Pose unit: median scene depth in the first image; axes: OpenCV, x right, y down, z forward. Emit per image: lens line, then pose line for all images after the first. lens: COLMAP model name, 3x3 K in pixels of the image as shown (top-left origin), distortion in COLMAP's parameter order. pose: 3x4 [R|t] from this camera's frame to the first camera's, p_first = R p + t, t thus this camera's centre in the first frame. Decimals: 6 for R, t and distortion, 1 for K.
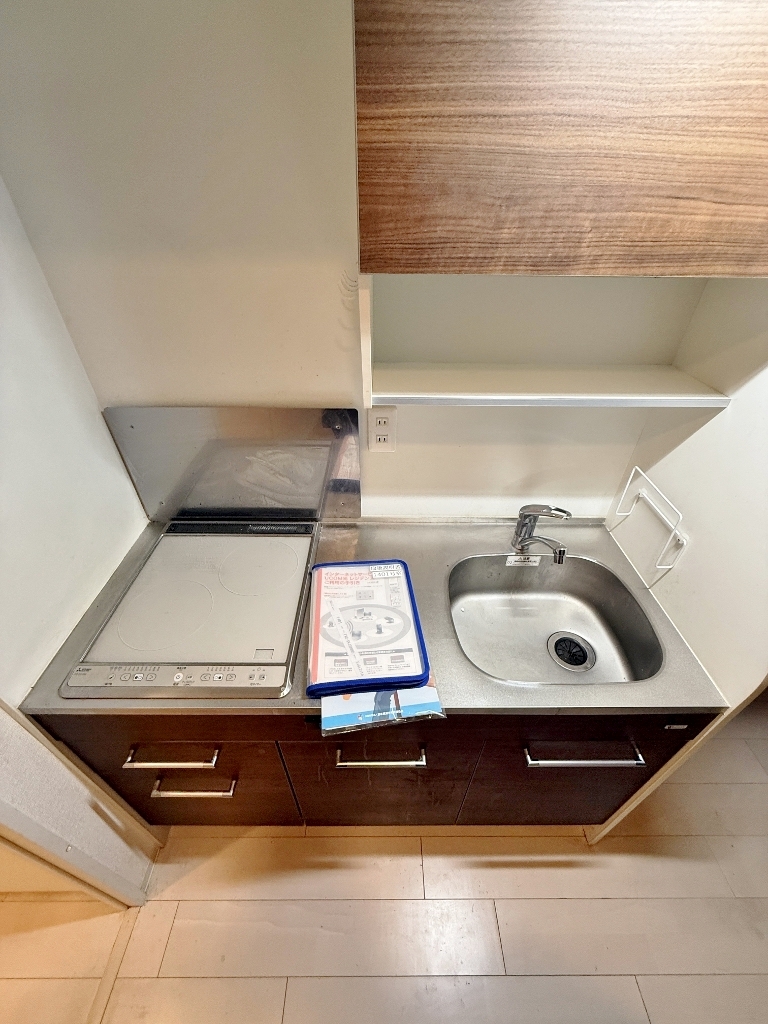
lens RADIAL K [[409.0, 0, 384.0], [0, 409.0, 512.0], [0, 0, 1]] dist [0.000288, -0.000083]
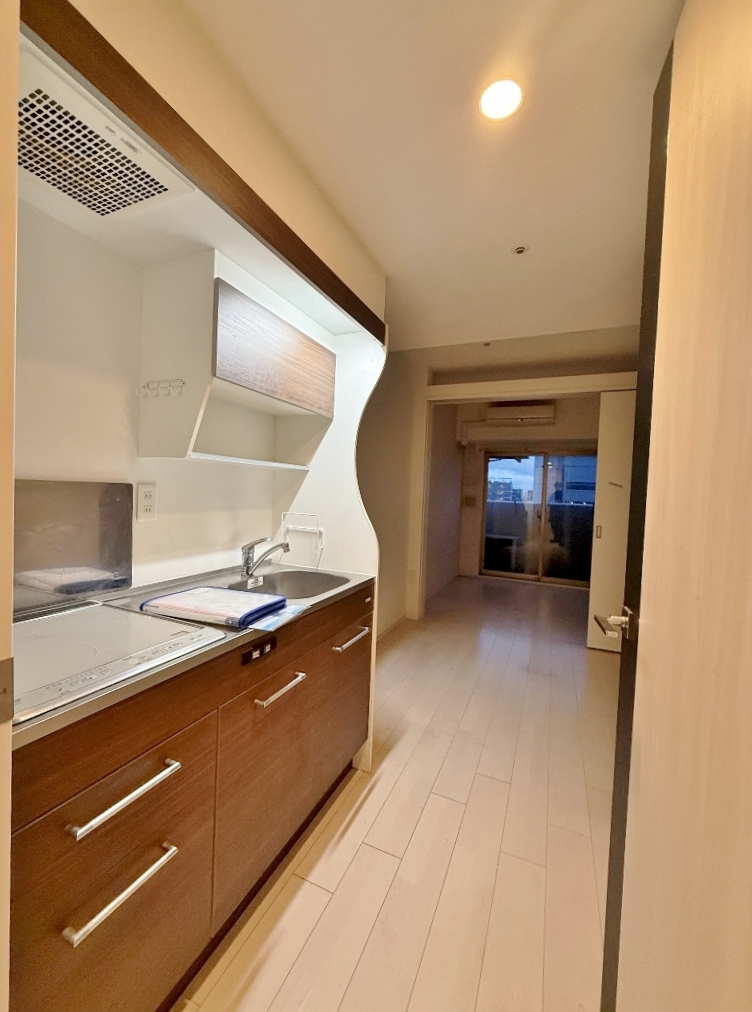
lens RADIAL K [[409.2, 0, 376.0], [0, 409.2, 506.0], [0, 0, 1]] dist [-0.000768, -0.000034]
pose [[0.406076, -0.020849, 0.913602, -0.899893], [0.529129, 0.820467, -0.216463, 0.480421], [-0.745067, 0.571313, 0.344204, -0.003247]]
